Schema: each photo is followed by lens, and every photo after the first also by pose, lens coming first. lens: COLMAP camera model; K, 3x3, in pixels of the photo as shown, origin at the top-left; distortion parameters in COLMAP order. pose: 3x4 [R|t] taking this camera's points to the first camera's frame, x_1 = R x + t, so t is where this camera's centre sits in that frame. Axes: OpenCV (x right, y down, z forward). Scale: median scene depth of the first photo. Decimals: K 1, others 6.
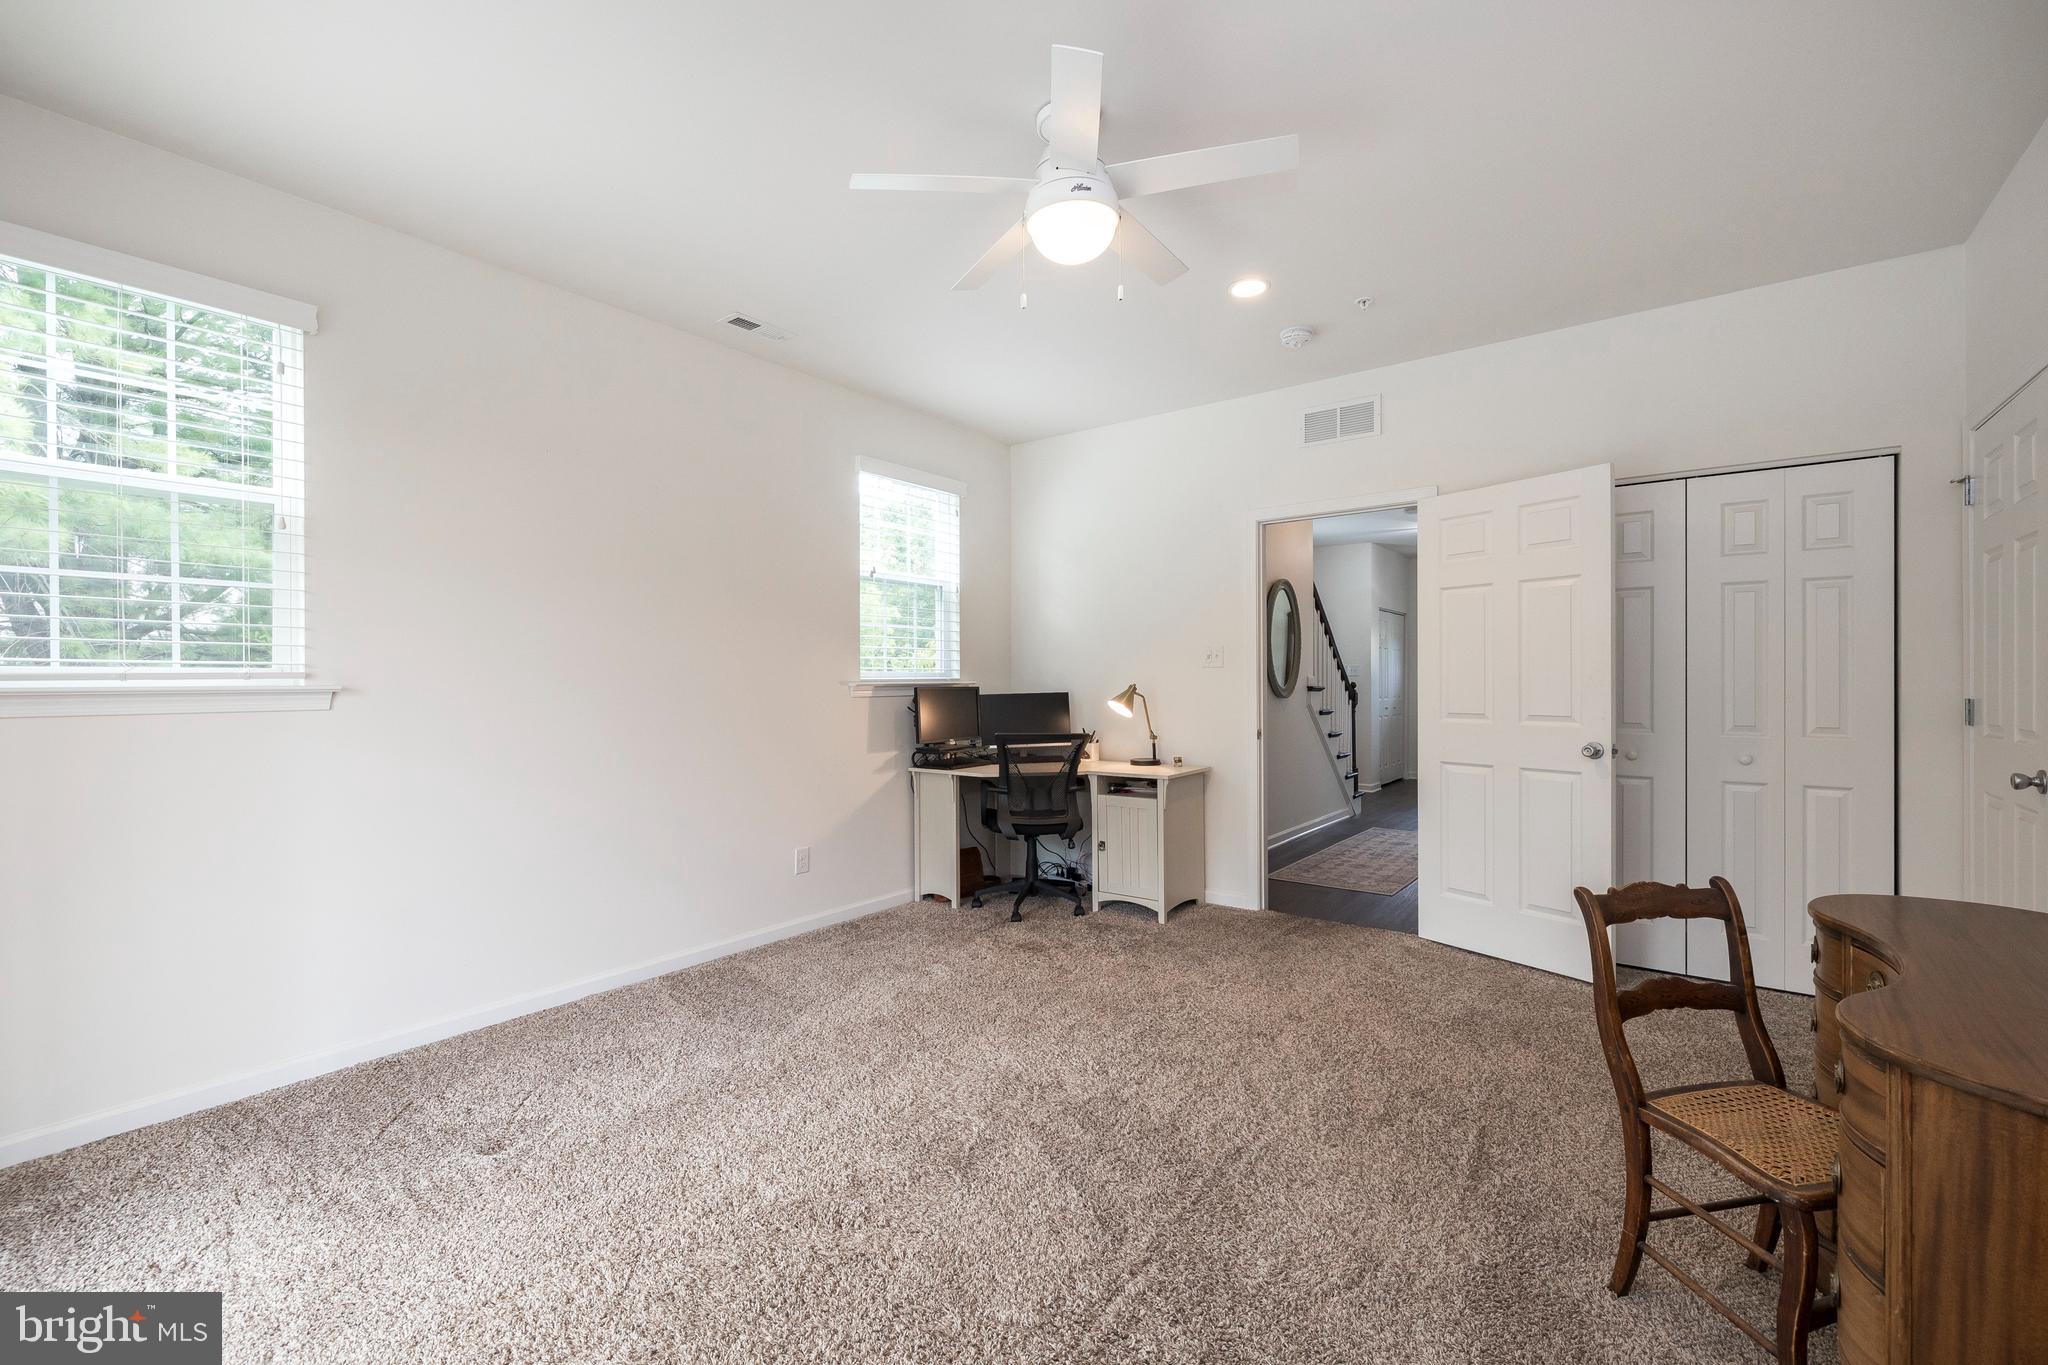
lens RADIAL K [[848.7, 0, 1022.5], [0, 848.7, 683.6], [0, 0, 1]] dist [-0.001420, -0.000877]
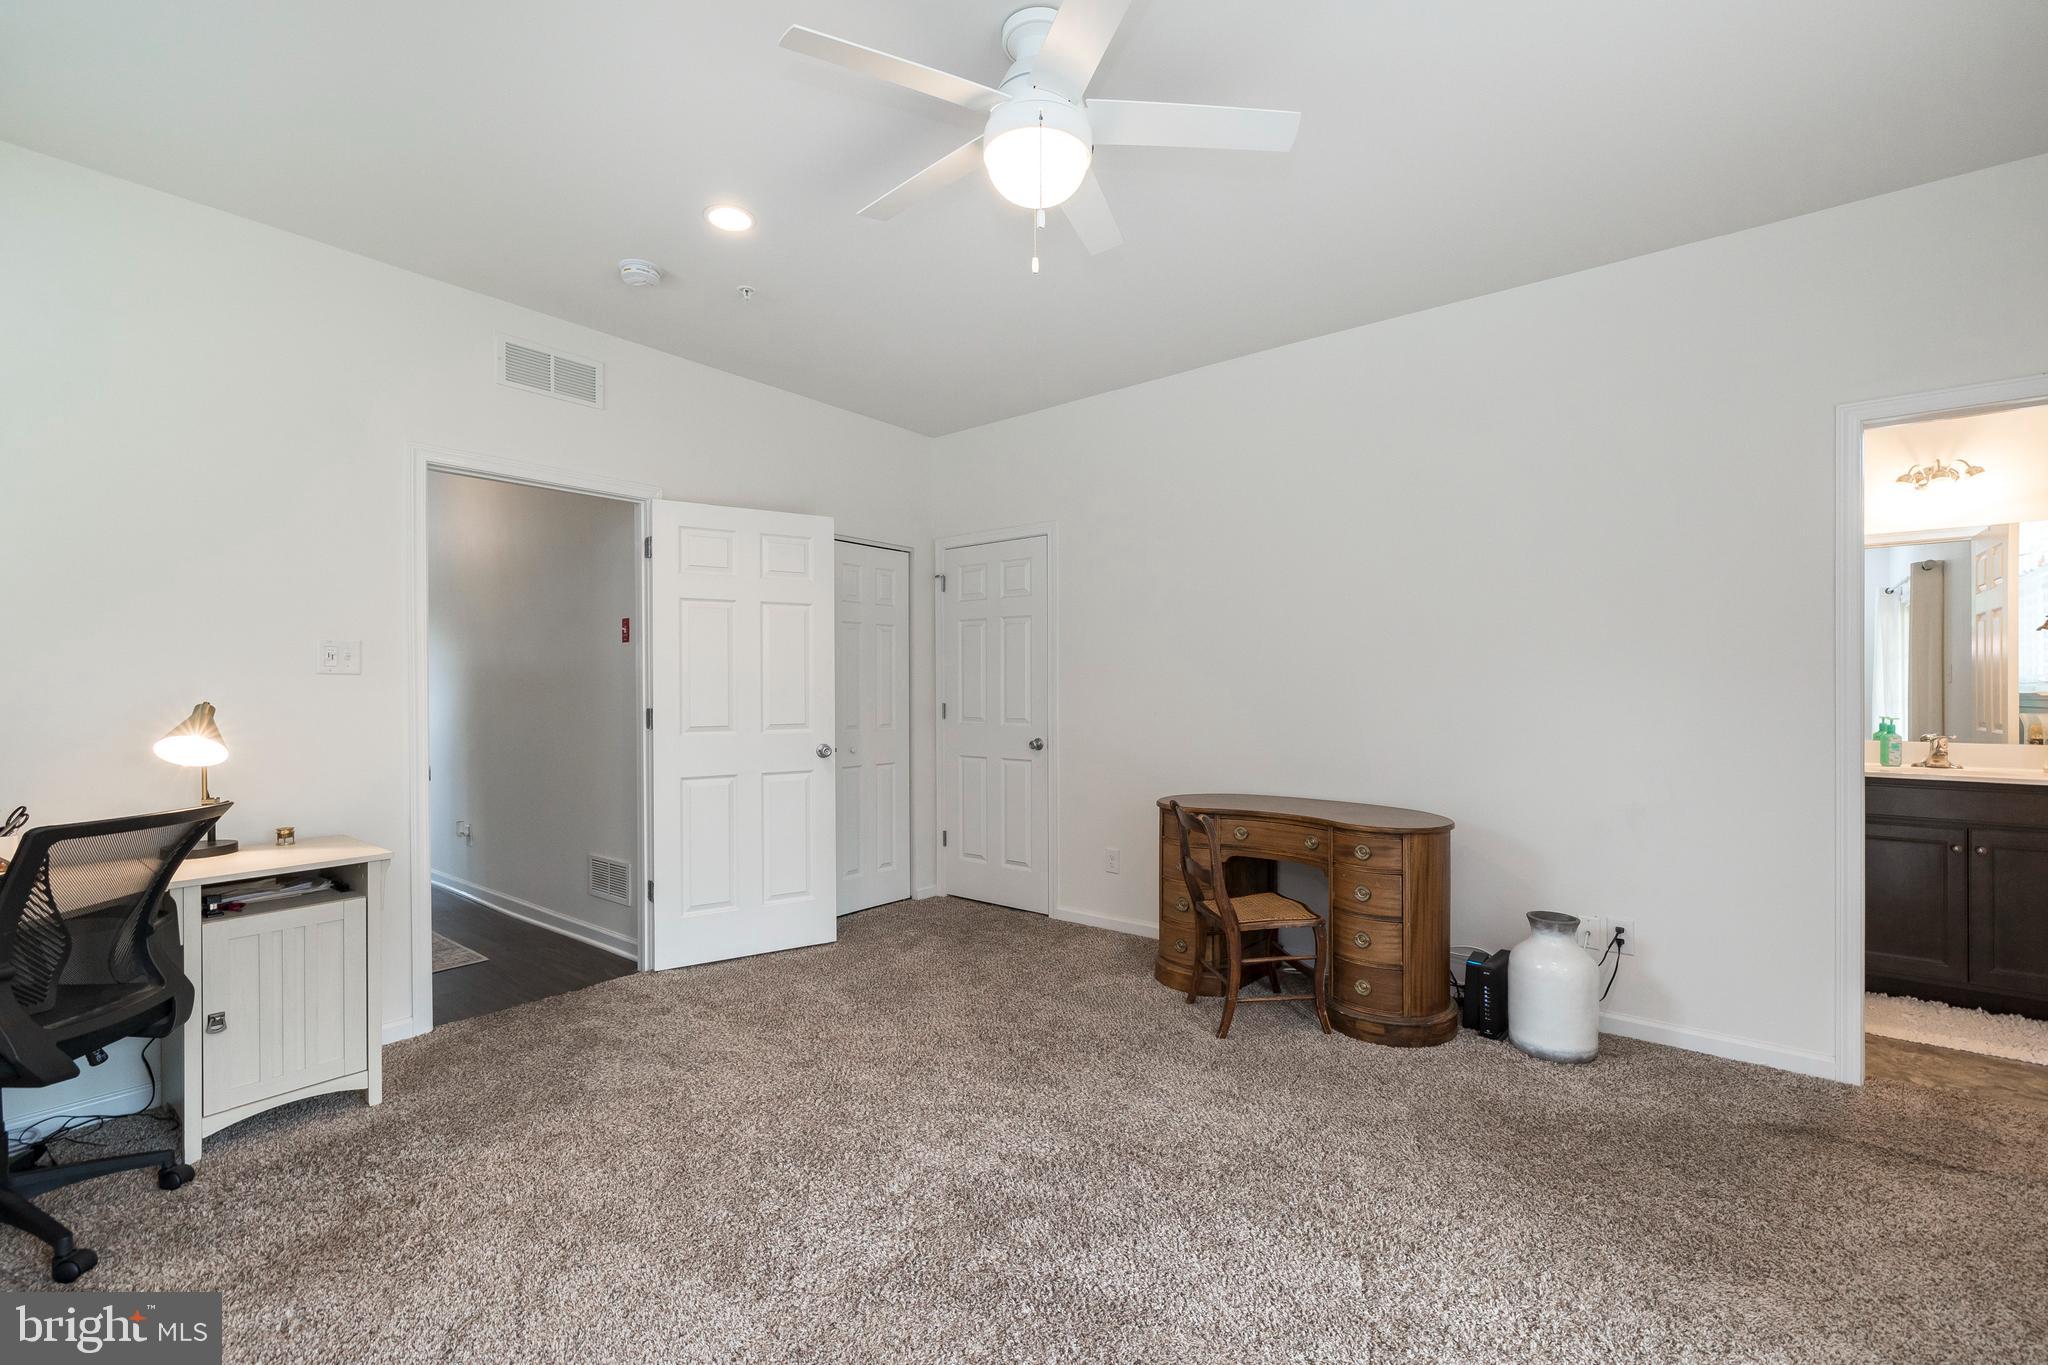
lens RADIAL K [[848.7, 0, 1023.6], [0, 848.7, 690.5], [0, 0, 1]] dist [-0.001420, -0.000877]
pose [[0.016499, 0.011120, 0.999802, -0.483212], [0.012510, 0.999858, -0.011327, 0.009174], [-0.999786, 0.012694, 0.016357, 0.622176]]
